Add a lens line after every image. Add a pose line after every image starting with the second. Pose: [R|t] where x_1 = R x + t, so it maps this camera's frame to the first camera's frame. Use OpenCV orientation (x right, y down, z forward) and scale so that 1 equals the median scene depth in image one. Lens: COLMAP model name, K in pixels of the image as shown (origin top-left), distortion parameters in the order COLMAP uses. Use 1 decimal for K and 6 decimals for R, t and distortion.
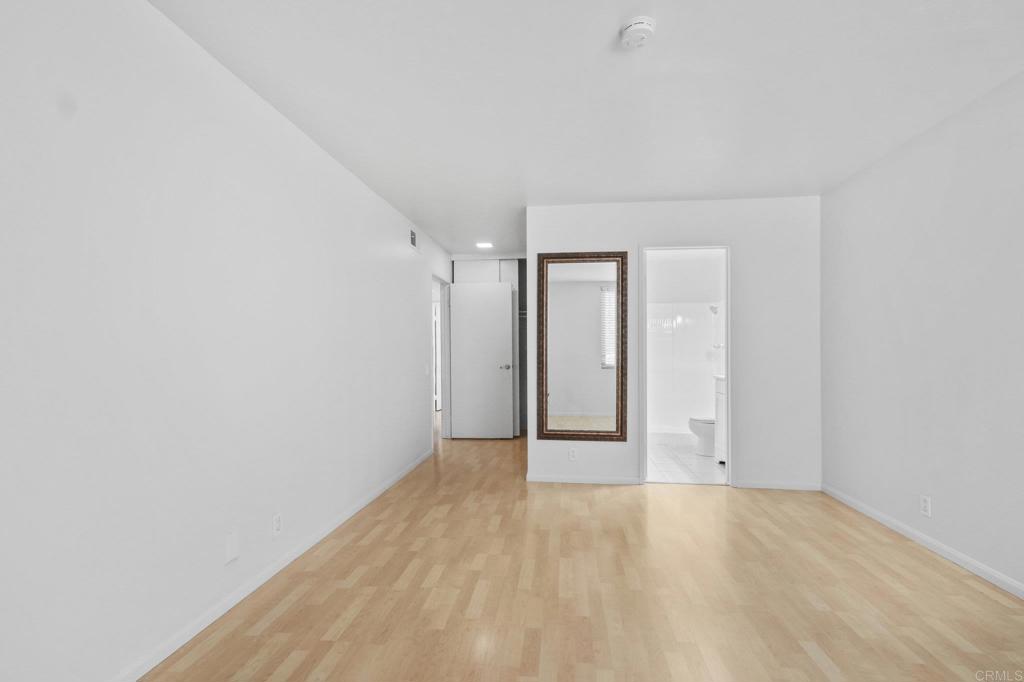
lens RADIAL K [[455.0, 0, 518.7], [0, 455.0, 367.0], [0, 0, 1]] dist [0.014093, -0.000080]
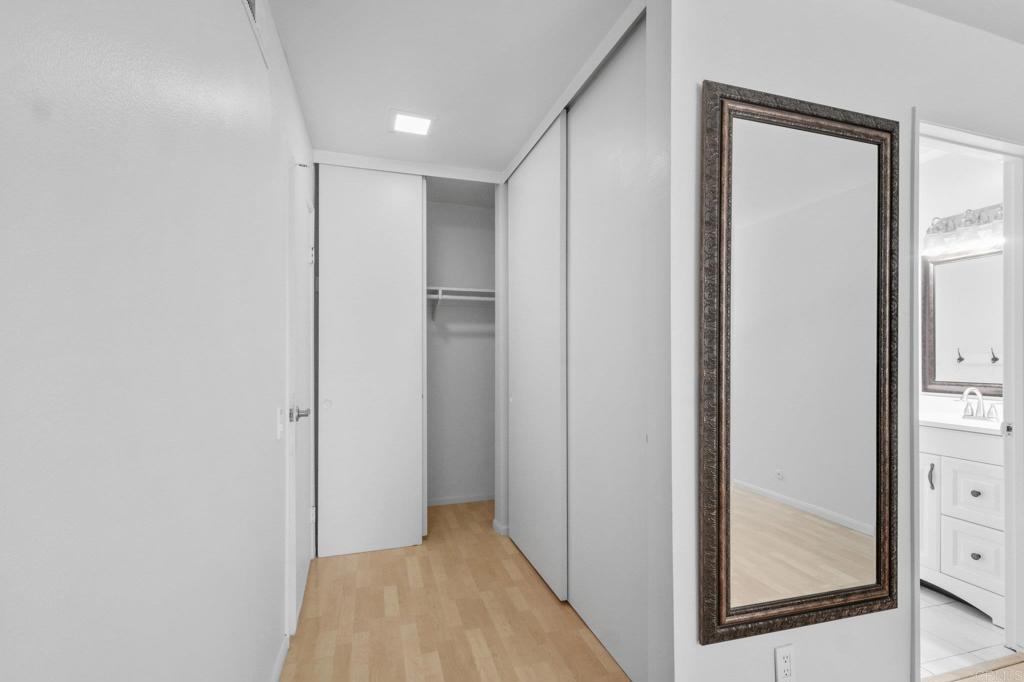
lens RADIAL K [[455.0, 0, 518.7], [0, 455.0, 367.0], [0, 0, 1]] dist [0.014093, -0.000080]
pose [[0.918143, -0.000681, 0.396248, -0.094429], [-0.002352, 0.999972, 0.007168, -0.019275], [-0.396242, -0.007514, 0.918115, 0.329819]]
